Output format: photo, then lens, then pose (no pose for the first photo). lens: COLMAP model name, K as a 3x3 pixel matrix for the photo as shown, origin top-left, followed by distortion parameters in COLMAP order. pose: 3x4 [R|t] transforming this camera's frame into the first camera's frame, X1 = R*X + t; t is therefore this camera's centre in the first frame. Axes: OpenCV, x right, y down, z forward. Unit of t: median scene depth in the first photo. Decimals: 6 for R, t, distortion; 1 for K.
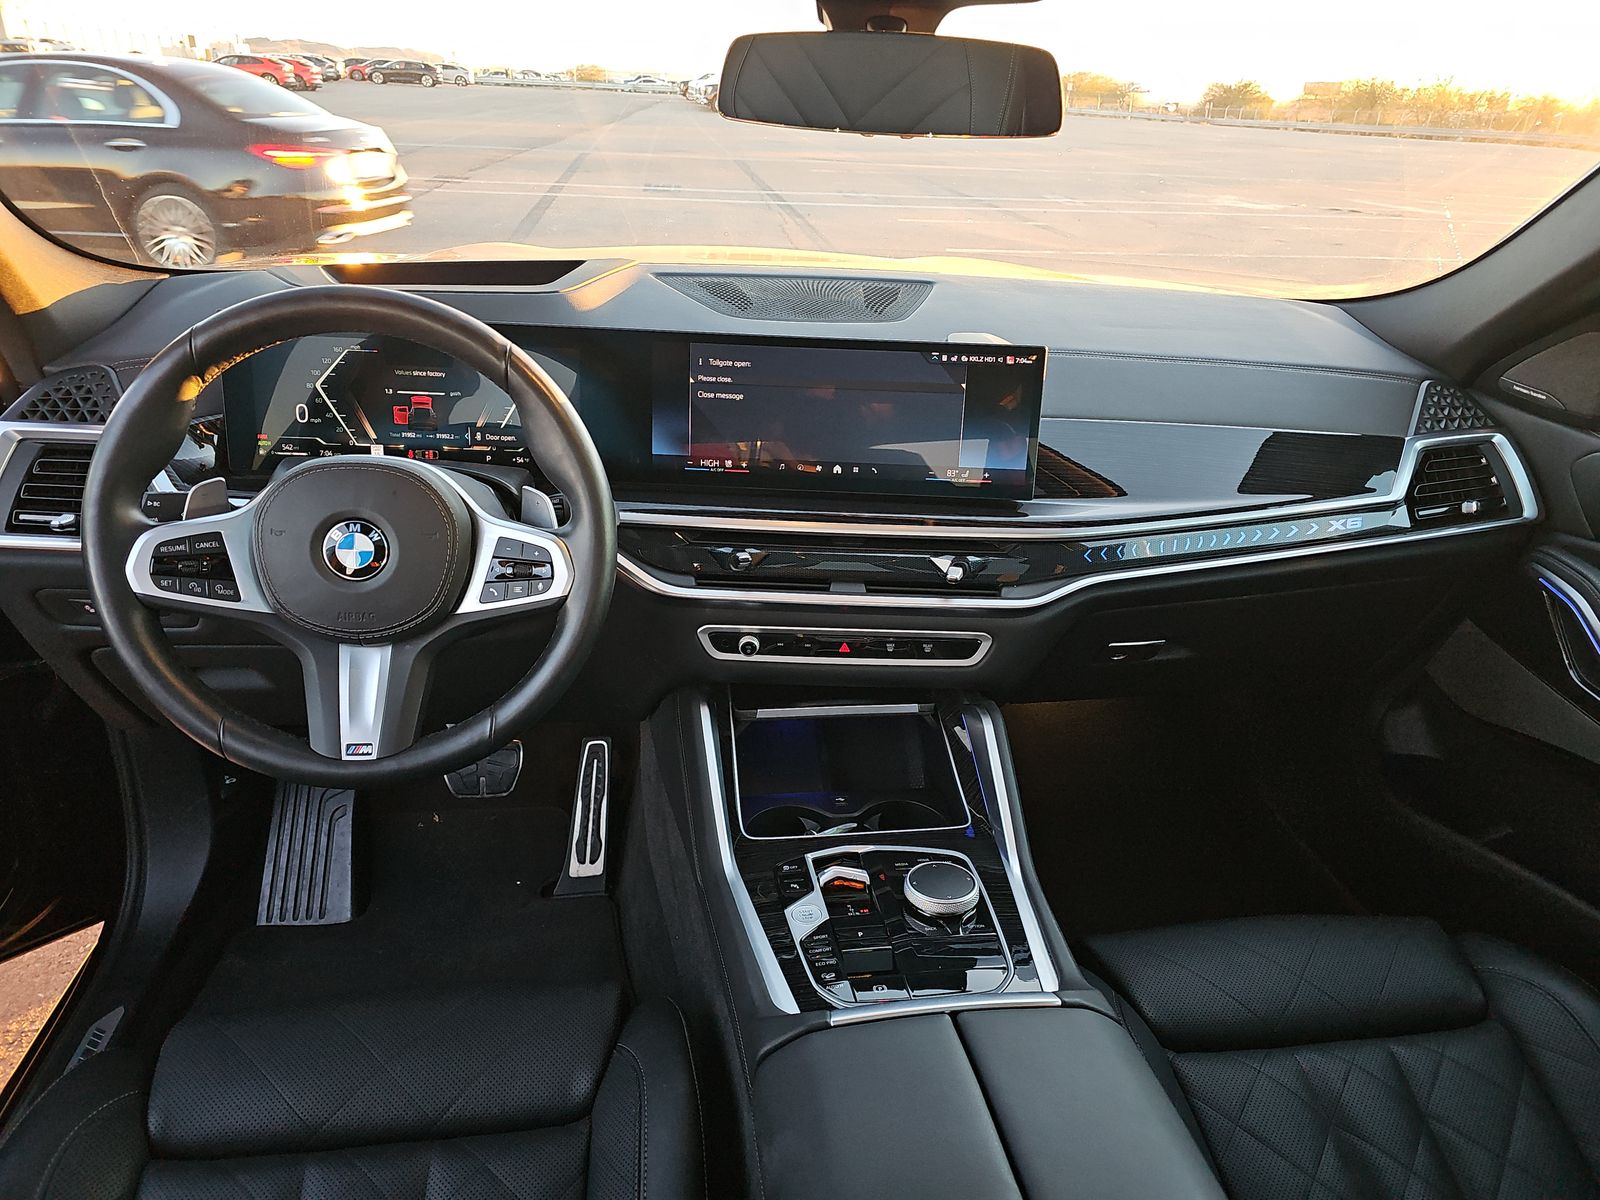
lens RADIAL K [[1076.2, 0, 839.0], [0, 1076.2, 626.5], [0, 0, 1]] dist [0.023974, -0.027293]
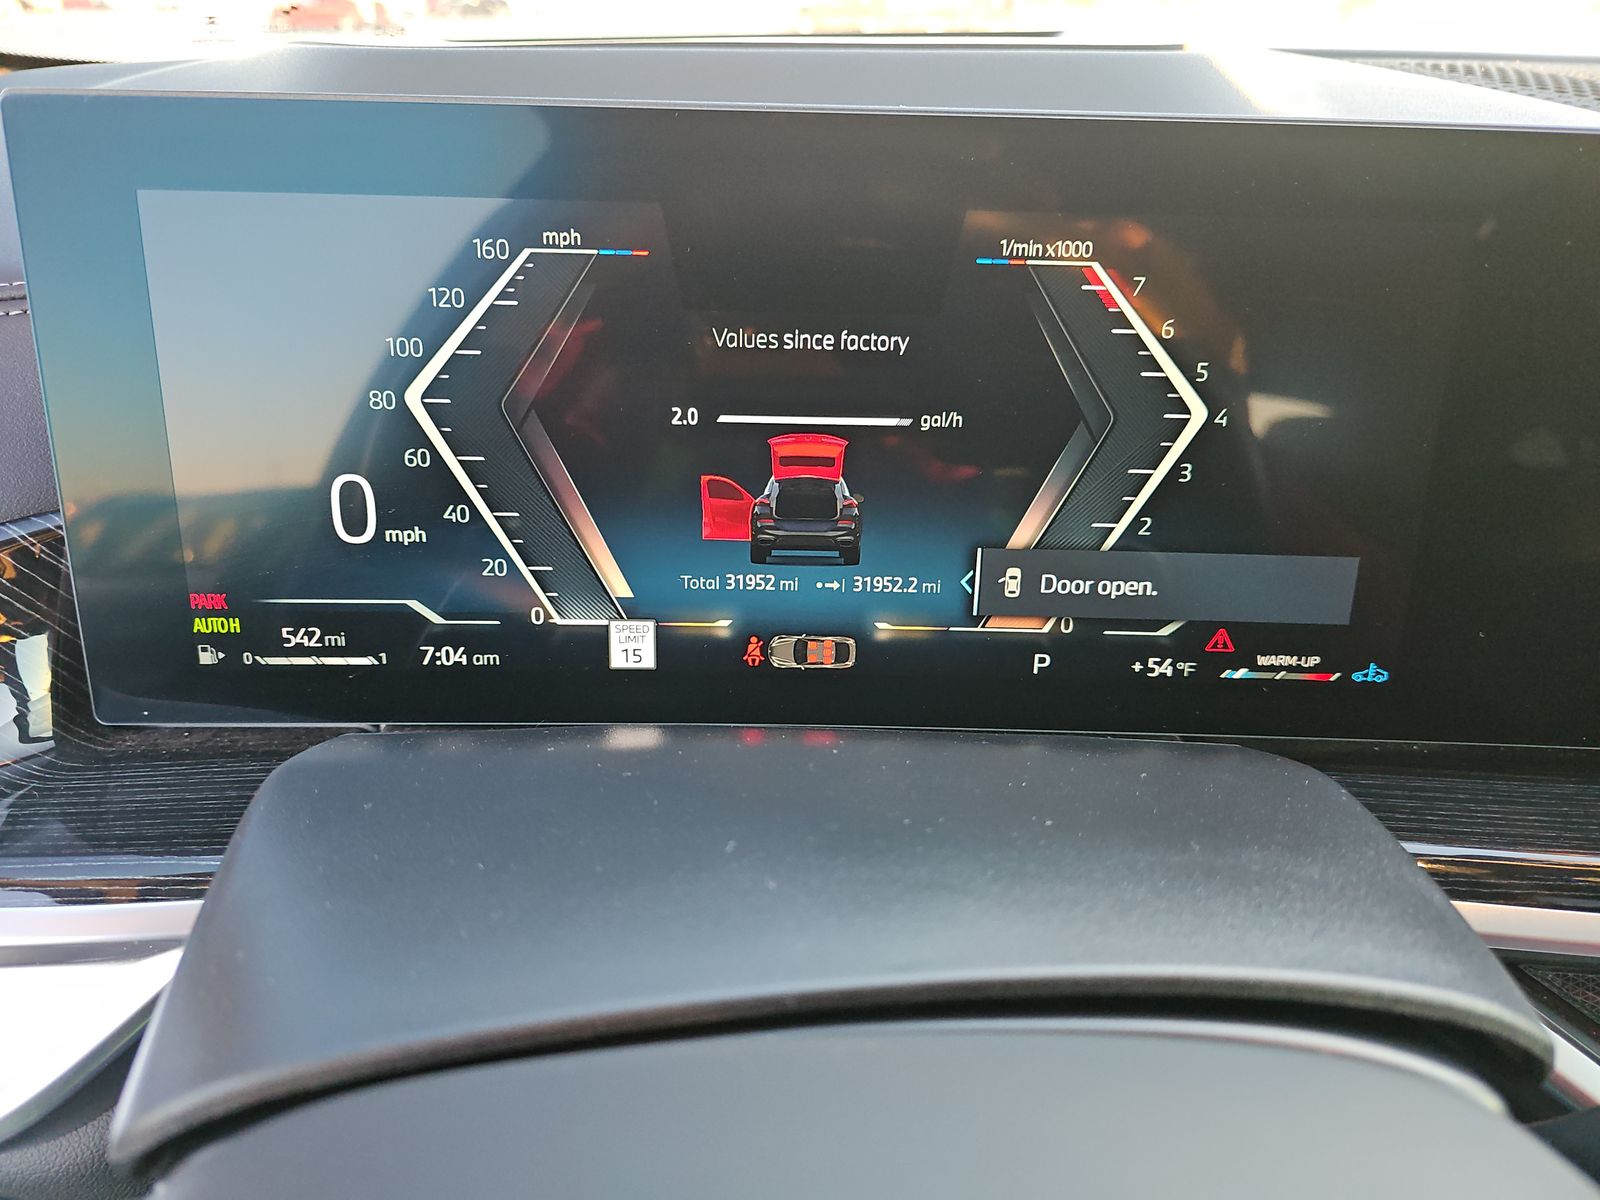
lens RADIAL K [[1076.2, 0, 798.1], [0, 1076.2, 601.6], [0, 0, 1]] dist [0.023974, -0.027293]
pose [[0.995015, 0.005522, -0.099571, -0.380668], [-0.003053, 0.999685, 0.024930, -0.188482], [0.099677, -0.024501, 0.994718, 0.784958]]
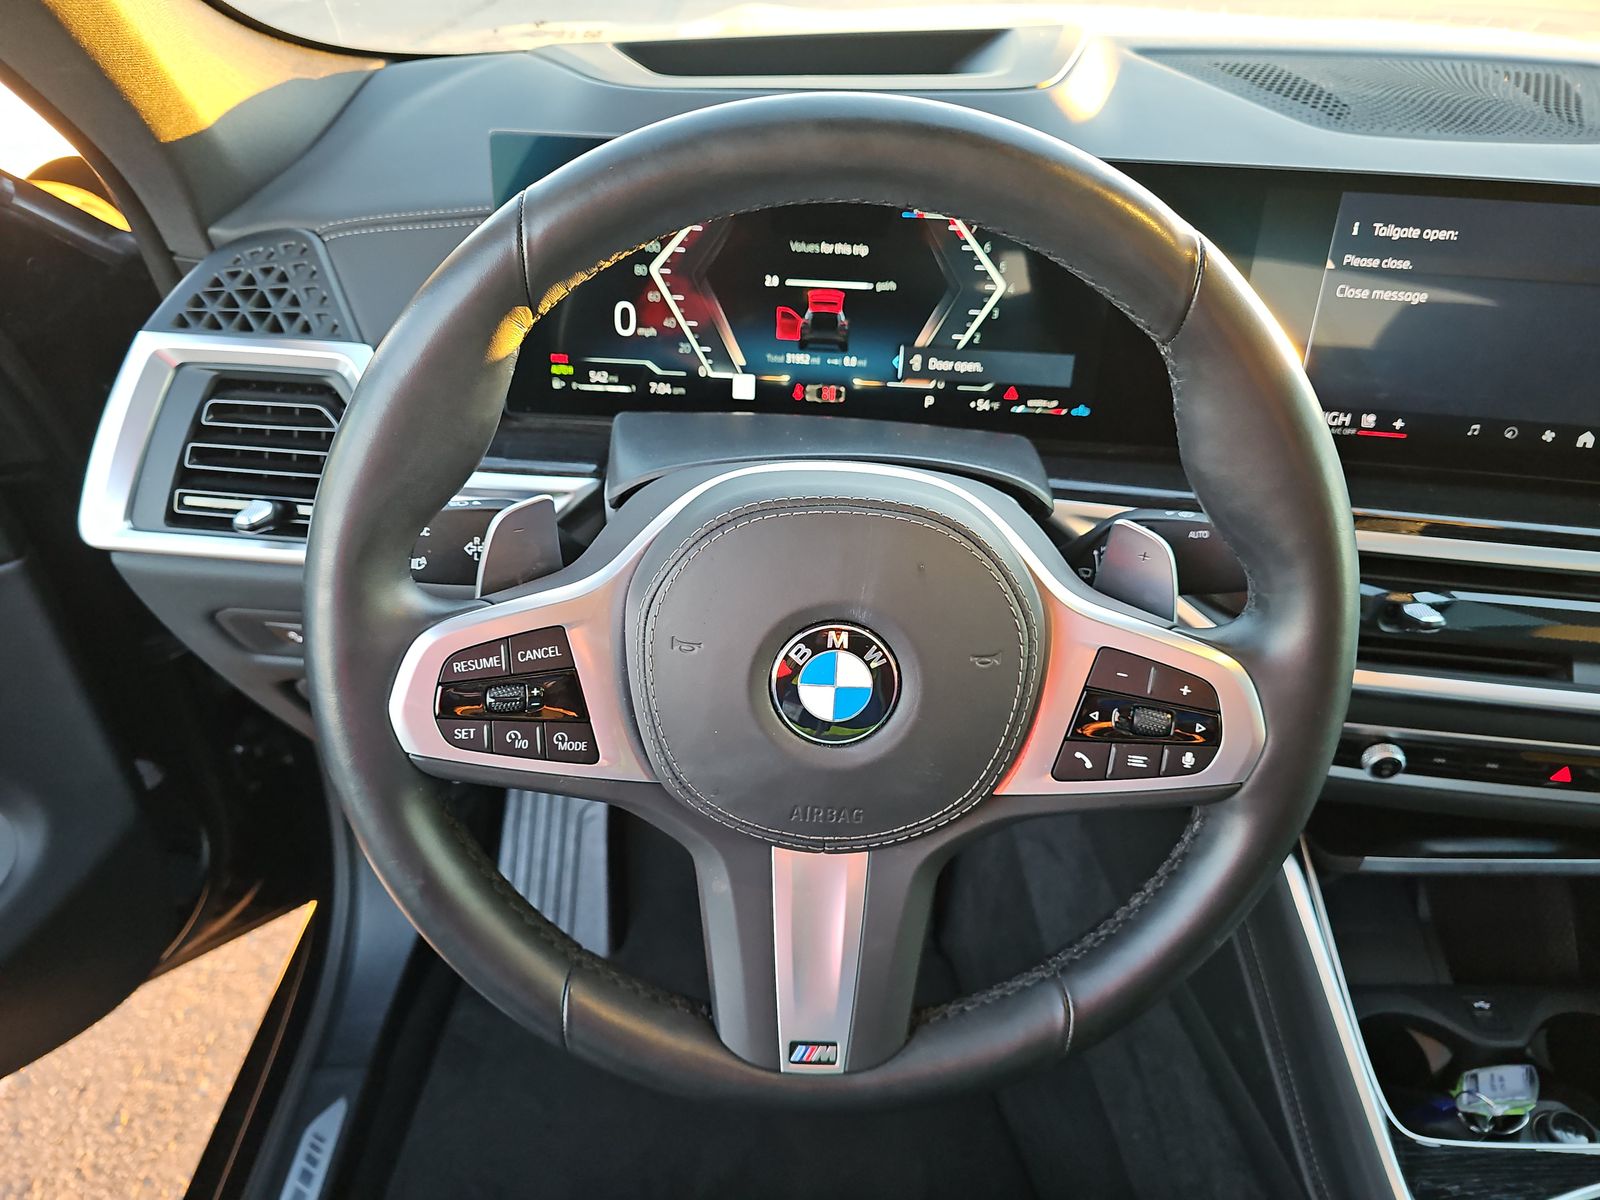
lens RADIAL K [[1076.2, 0, 788.5], [0, 1076.2, 597.1], [0, 0, 1]] dist [0.023974, -0.027293]
pose [[0.988184, 0.060207, -0.140950, -0.332221], [-0.037614, 0.986756, 0.157788, -0.150108], [0.148583, -0.150622, 0.977362, 0.445386]]
